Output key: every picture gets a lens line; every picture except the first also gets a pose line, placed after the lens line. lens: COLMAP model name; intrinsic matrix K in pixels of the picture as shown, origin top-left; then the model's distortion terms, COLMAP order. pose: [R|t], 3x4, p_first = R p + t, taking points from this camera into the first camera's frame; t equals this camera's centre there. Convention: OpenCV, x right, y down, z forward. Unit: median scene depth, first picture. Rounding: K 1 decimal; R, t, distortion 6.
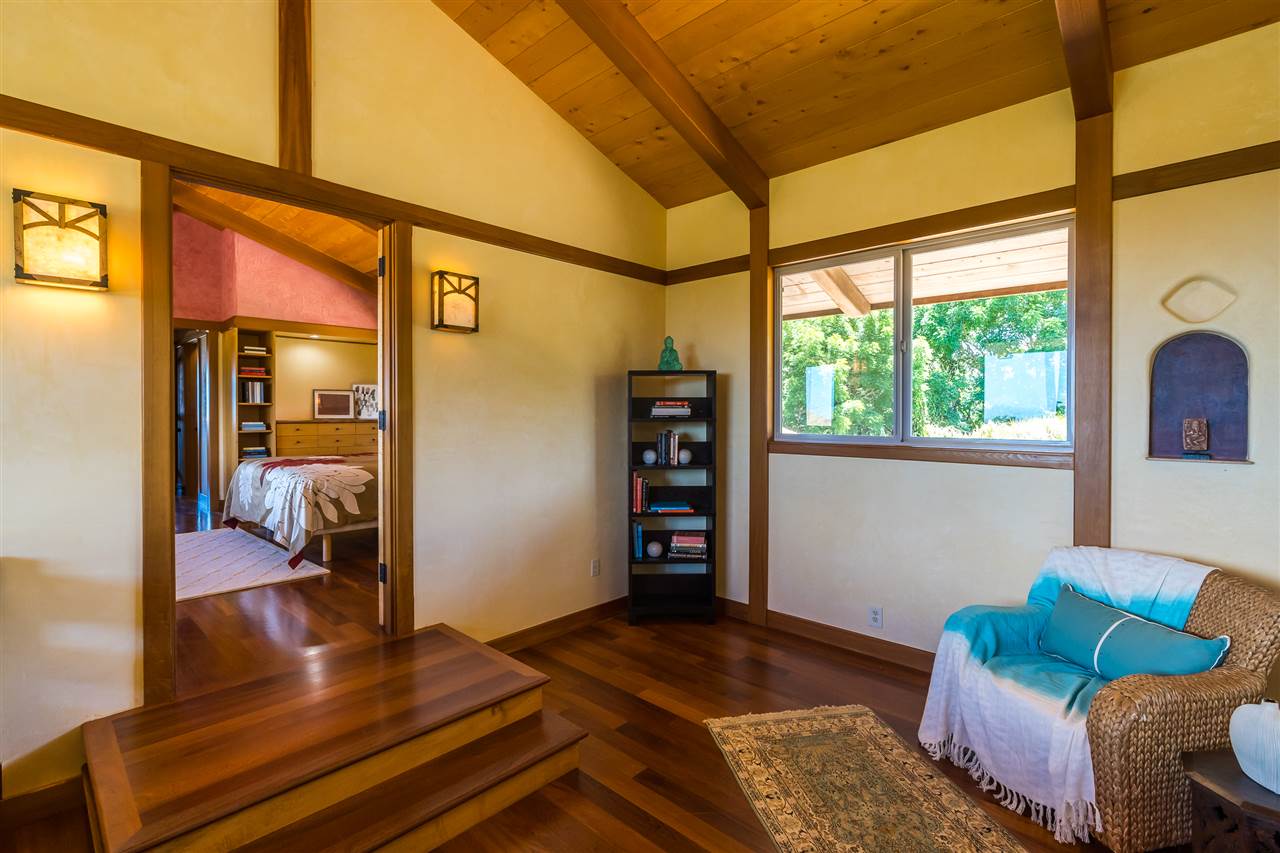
lens RADIAL K [[589.4, 0, 640.7], [0, 589.4, 415.4], [0, 0, 1]] dist [0.000305, -0.000100]
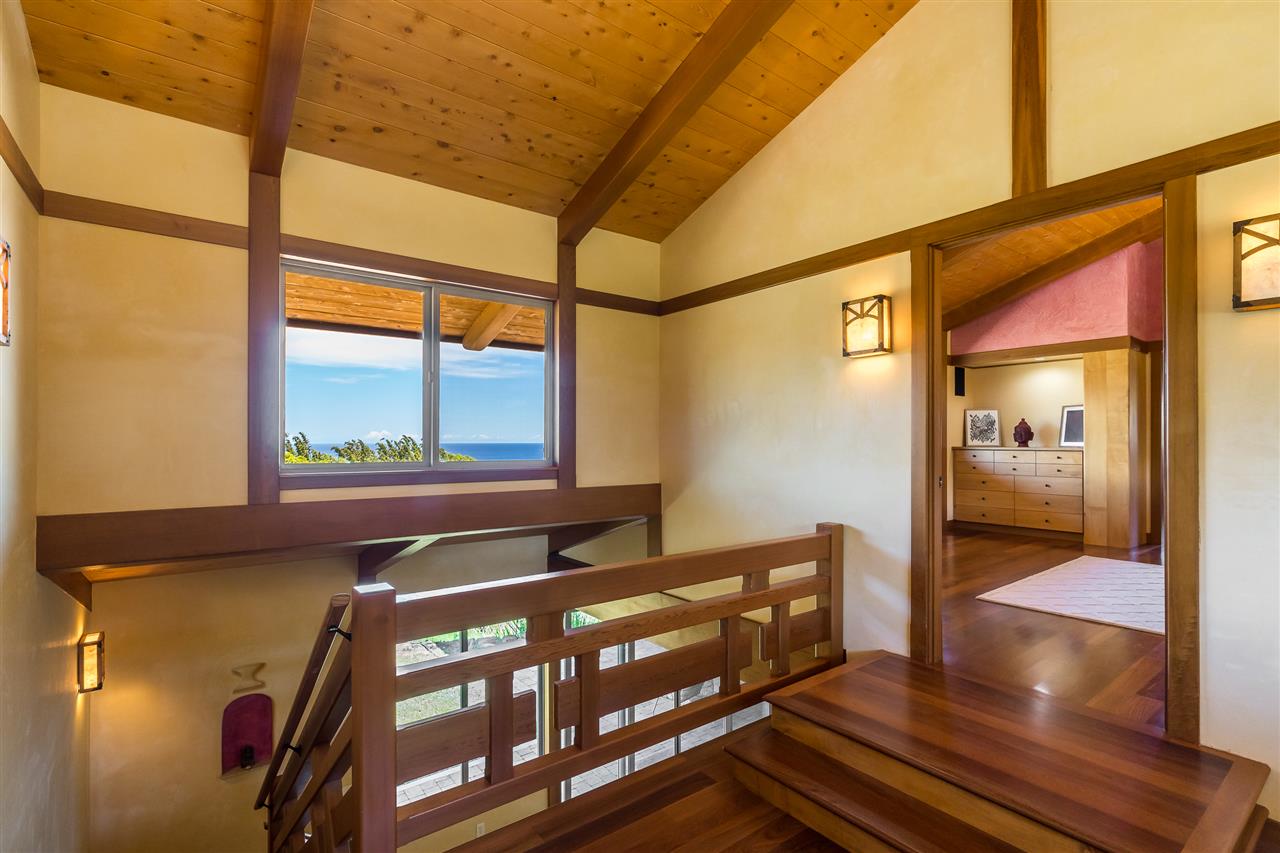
lens RADIAL K [[595.7, 0, 641.5], [0, 595.7, 432.7], [0, 0, 1]] dist [0.000417, 0.000215]
pose [[-0.161094, -0.011867, -0.986868, 0.586597], [-0.004393, 0.999926, -0.011307, 0.002258], [0.986929, 0.002514, -0.161135, 0.612098]]
